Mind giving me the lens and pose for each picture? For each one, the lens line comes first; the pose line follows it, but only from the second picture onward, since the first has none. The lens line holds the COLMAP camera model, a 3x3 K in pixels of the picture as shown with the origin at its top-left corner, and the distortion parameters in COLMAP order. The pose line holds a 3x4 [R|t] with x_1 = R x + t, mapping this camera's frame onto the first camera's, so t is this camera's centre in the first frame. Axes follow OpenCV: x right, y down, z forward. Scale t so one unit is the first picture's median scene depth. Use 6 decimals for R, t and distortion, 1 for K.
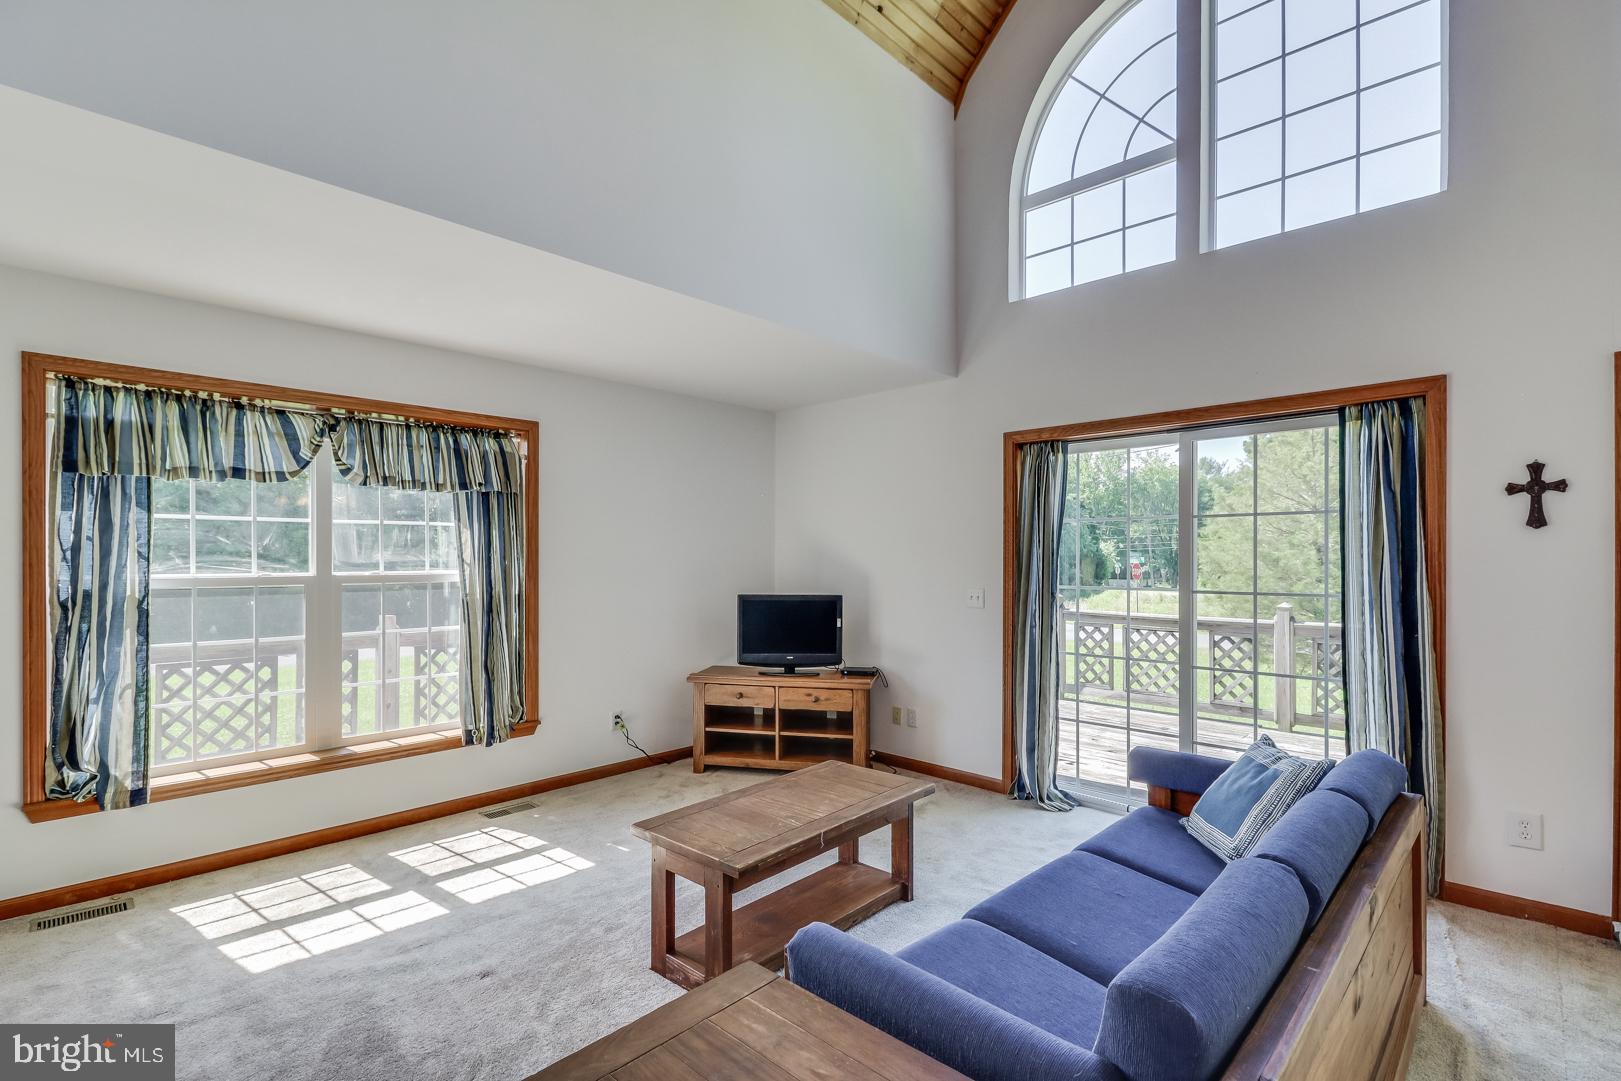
lens RADIAL K [[720.9, 0, 816.5], [0, 720.9, 564.7], [0, 0, 1]] dist [-0.020458, -0.000266]
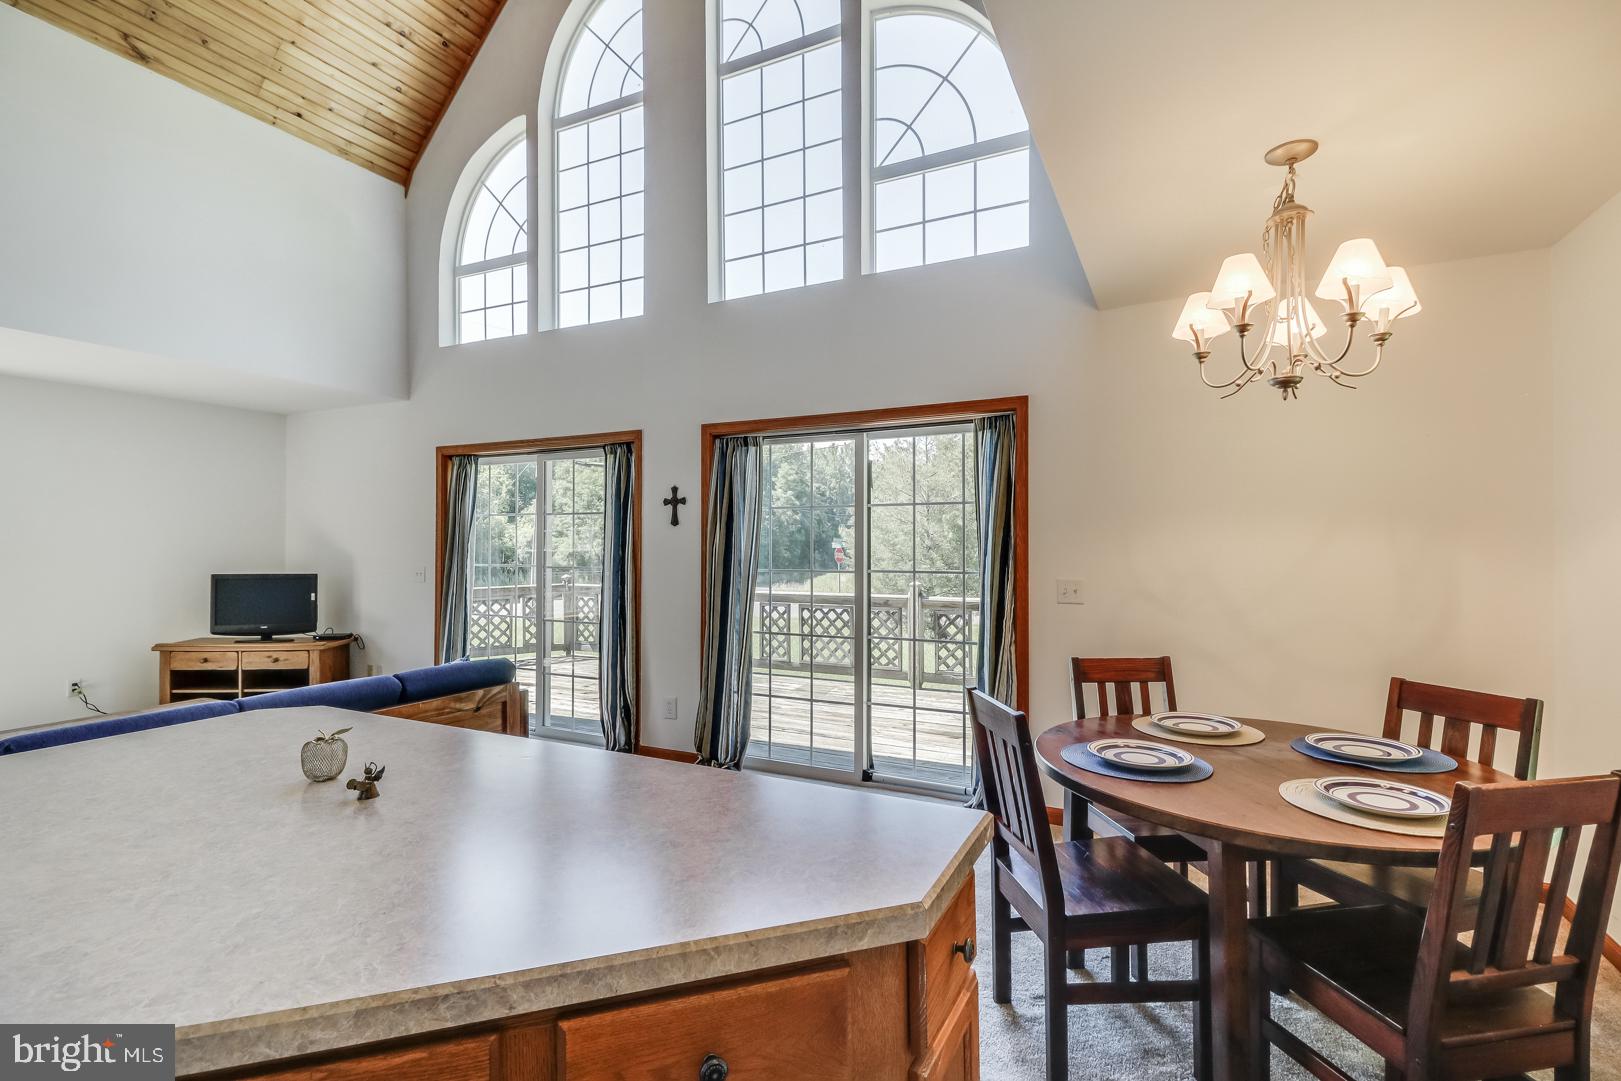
lens RADIAL K [[743.5, 0, 812.7], [0, 743.5, 538.4], [0, 0, 1]] dist [0.008916, -0.008920]
pose [[0.952661, 0.003748, 0.304012, 0.519508], [0.000748, 0.999892, -0.014673, 0.002675], [-0.304034, 0.014205, 0.952555, -0.507323]]
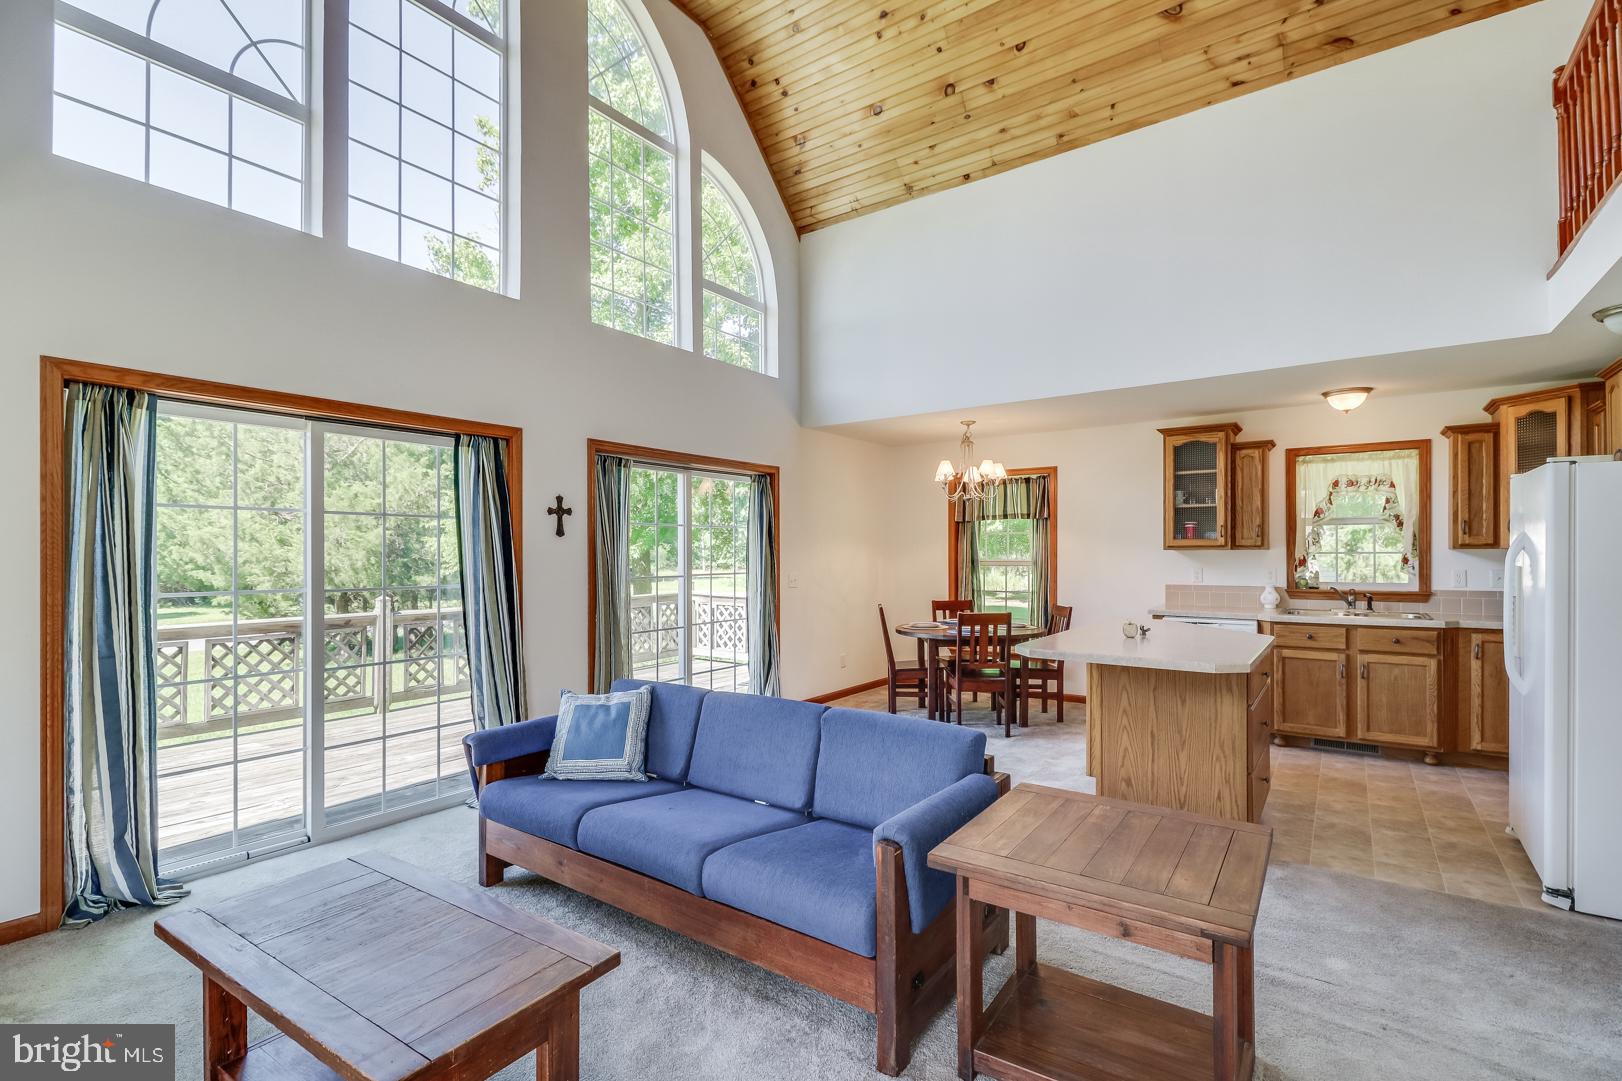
lens RADIAL K [[743.7, 0, 807.0], [0, 743.7, 547.2], [0, 0, 1]] dist [0.000298, -0.000624]
pose [[-0.145592, 0.010983, 0.989284, -0.488116], [0.009688, 0.999906, -0.009676, -0.003394], [-0.989297, 0.008175, -0.145684, 0.448810]]
